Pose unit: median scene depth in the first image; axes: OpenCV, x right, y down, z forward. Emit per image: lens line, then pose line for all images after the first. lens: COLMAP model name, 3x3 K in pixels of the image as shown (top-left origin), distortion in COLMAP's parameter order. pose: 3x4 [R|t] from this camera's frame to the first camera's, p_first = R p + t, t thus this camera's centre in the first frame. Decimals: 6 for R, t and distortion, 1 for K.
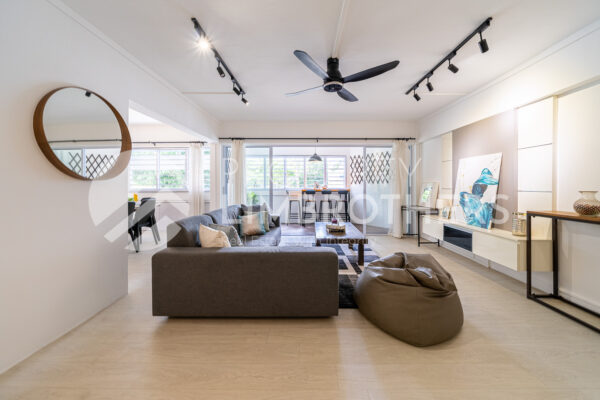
lens RADIAL K [[212.5, 0, 315.4], [0, 212.5, 184.5], [0, 0, 1]] dist [-0.003536, -0.000127]
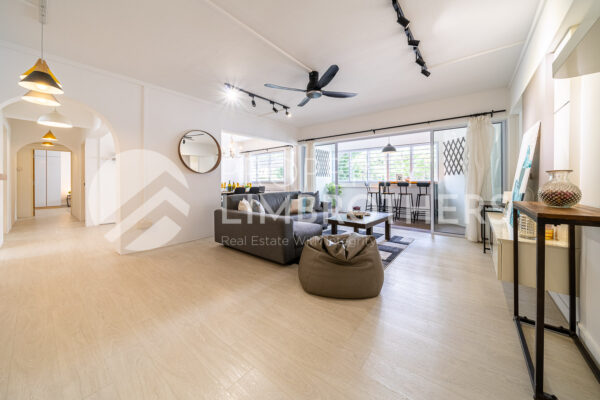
lens RADIAL K [[212.5, 0, 298.8], [0, 212.5, 182.1], [0, 0, 1]] dist [-0.003536, -0.000127]
pose [[0.781806, 0.001195, -0.623521, 0.344861], [0.005929, 0.999939, 0.009351, 0.018996], [0.623494, -0.011007, 0.781751, -0.014530]]
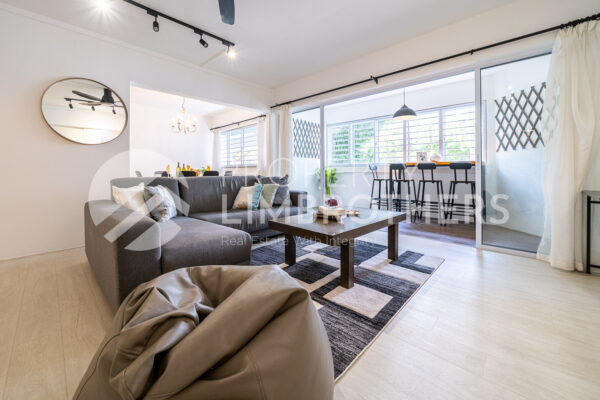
lens RADIAL K [[239.8, 0, 275.6], [0, 239.8, 172.2], [0, 0, 1]] dist [-0.004471, -0.000292]
pose [[0.697680, 0.002535, -0.716405, 0.300382], [0.009359, 0.999876, 0.012652, 0.050034], [0.716348, -0.015532, 0.697570, 0.268082]]
